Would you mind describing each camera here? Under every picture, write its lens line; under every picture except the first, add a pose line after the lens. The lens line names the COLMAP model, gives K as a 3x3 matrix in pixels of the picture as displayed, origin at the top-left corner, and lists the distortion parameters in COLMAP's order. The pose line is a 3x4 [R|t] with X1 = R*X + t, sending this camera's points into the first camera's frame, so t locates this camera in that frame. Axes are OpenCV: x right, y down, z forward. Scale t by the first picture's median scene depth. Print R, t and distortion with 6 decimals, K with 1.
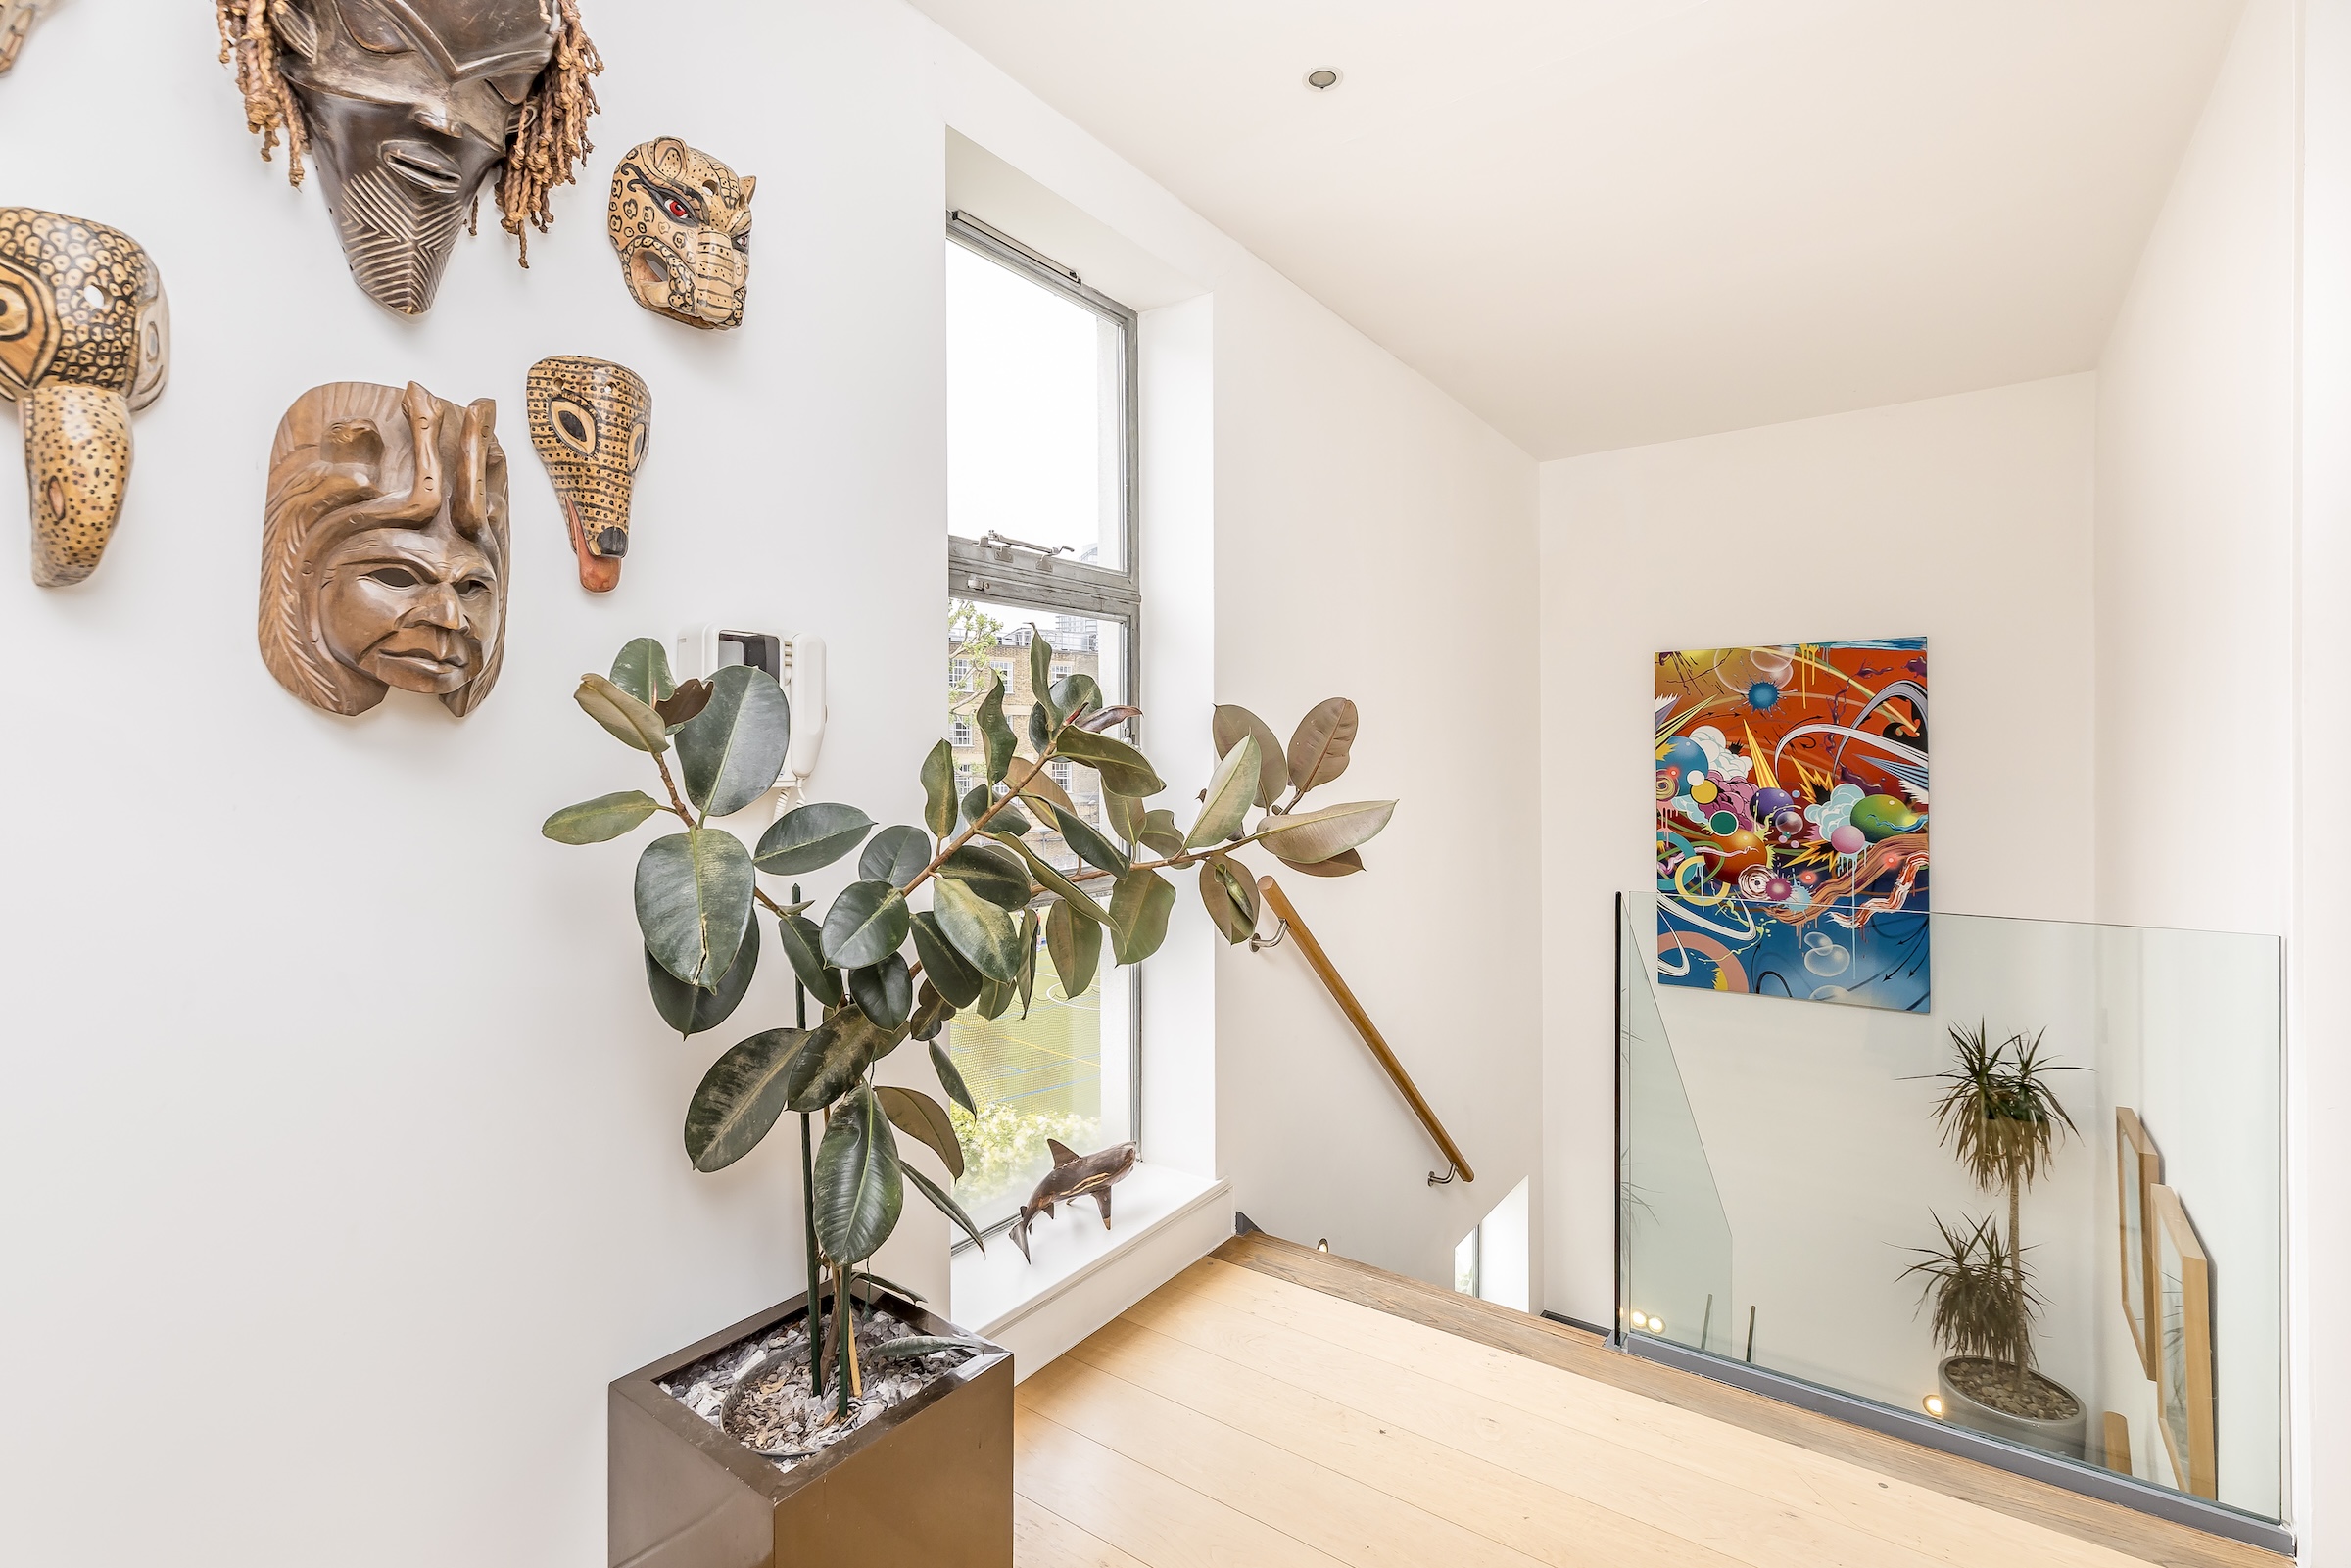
lens RADIAL K [[1075.1, 0, 1145.1], [0, 1075.1, 757.1], [0, 0, 1]] dist [0.000682, -0.000081]
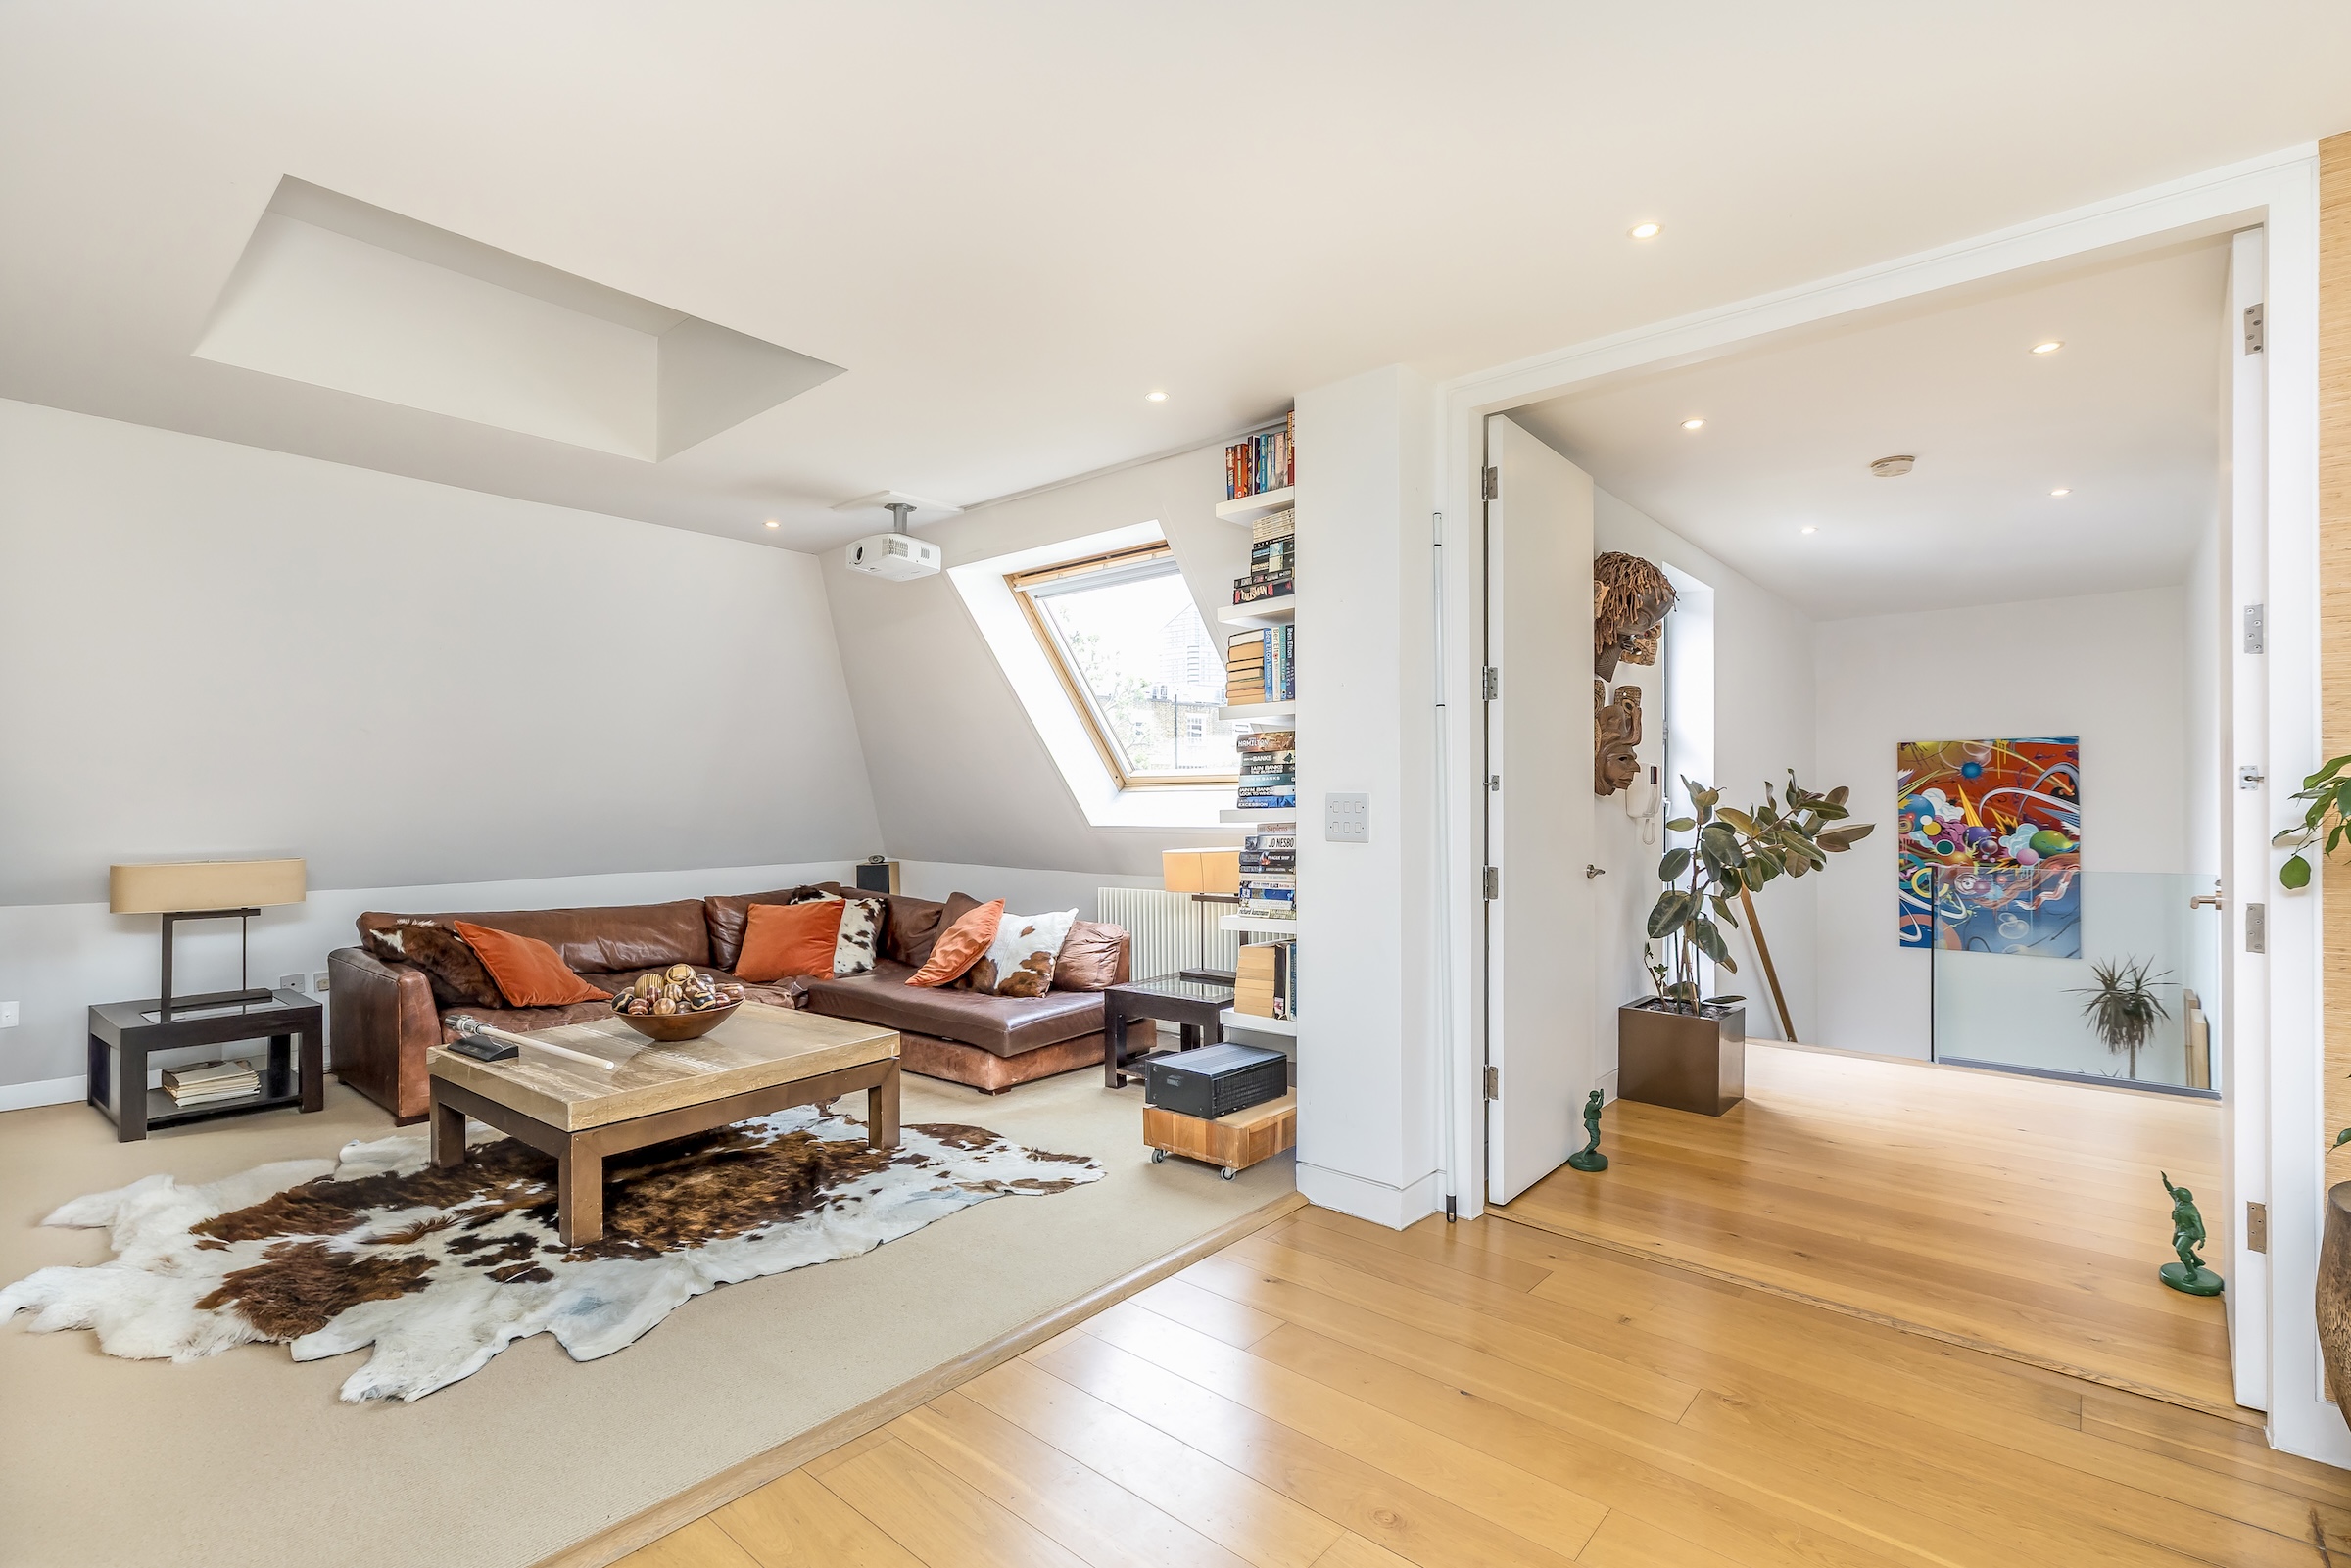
lens RADIAL K [[1050.2, 0, 1169.2], [0, 1050.2, 803.3], [0, 0, 1]] dist [0.009992, 0.000061]
pose [[0.996583, 0.002676, -0.082550, -0.531382], [-0.002767, 0.999996, -0.000988, -0.001254], [0.082547, 0.001213, 0.996586, -0.735424]]
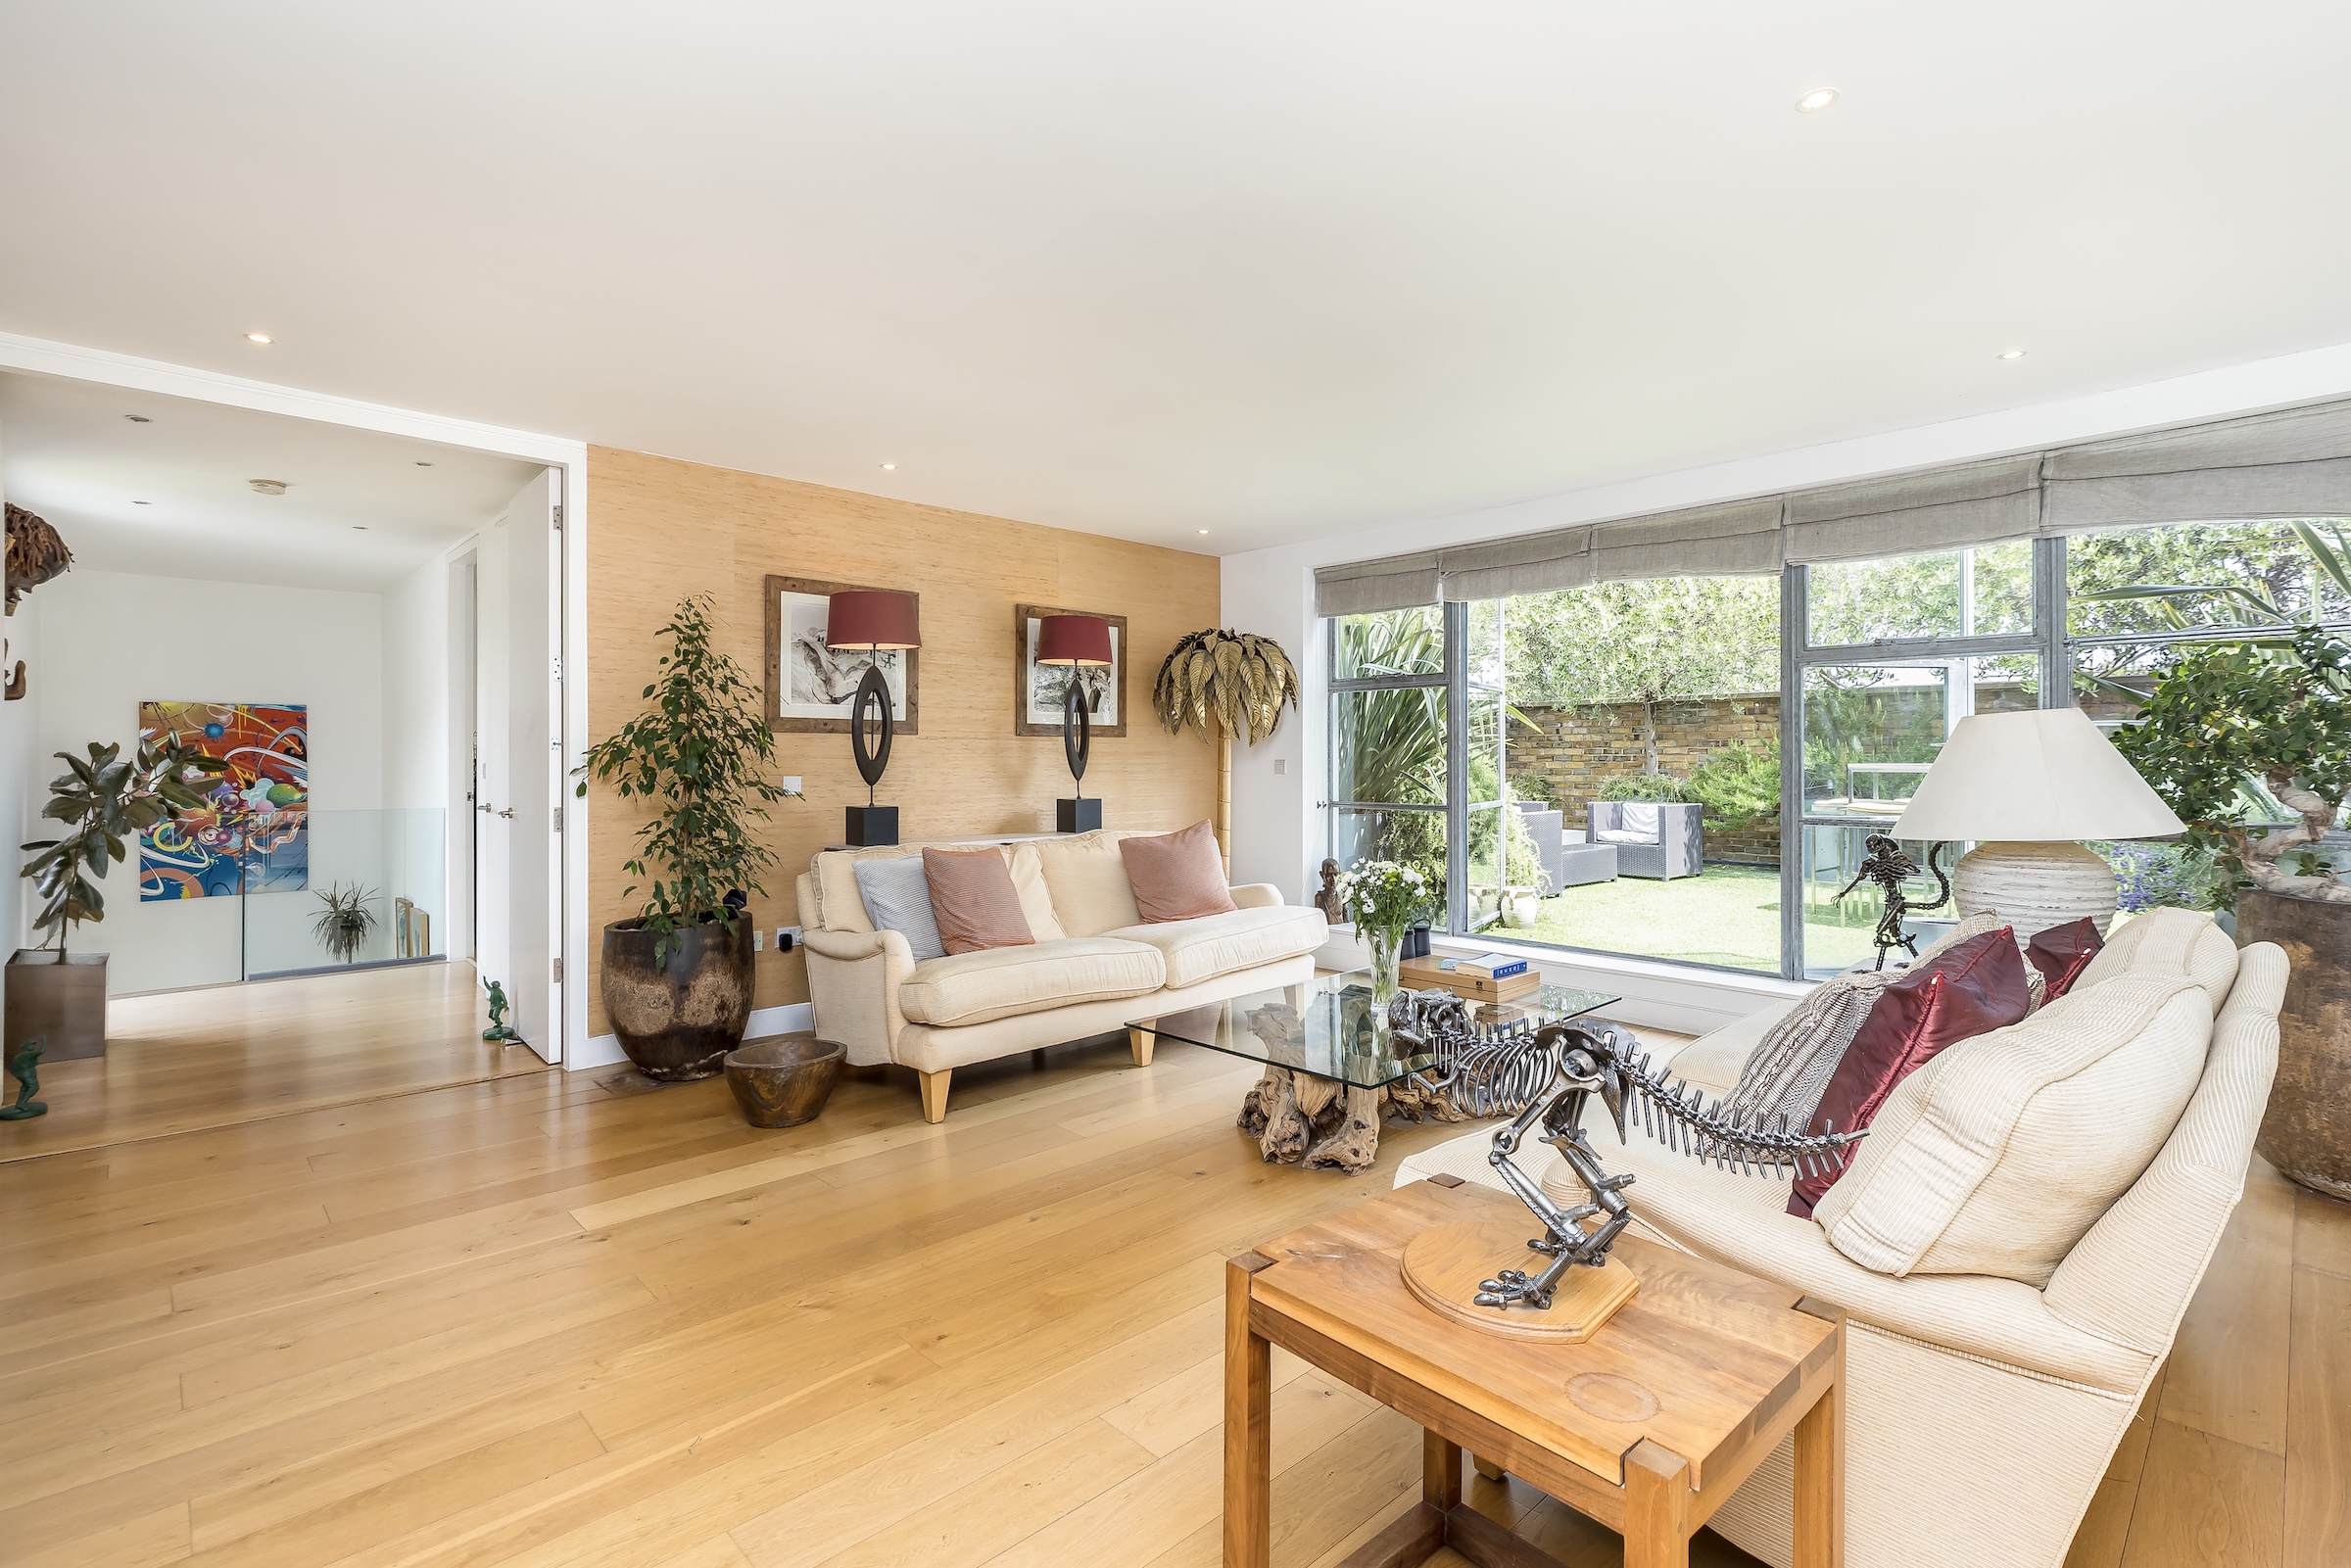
lens RADIAL K [[1075.1, 0, 1145.1], [0, 1075.1, 757.1], [0, 0, 1]] dist [0.000682, -0.000081]
pose [[0.202304, 0.006141, 0.979303, -0.895493], [0.003683, 0.999968, -0.007031, 0.005739], [-0.979316, 0.005029, 0.202275, -0.913852]]
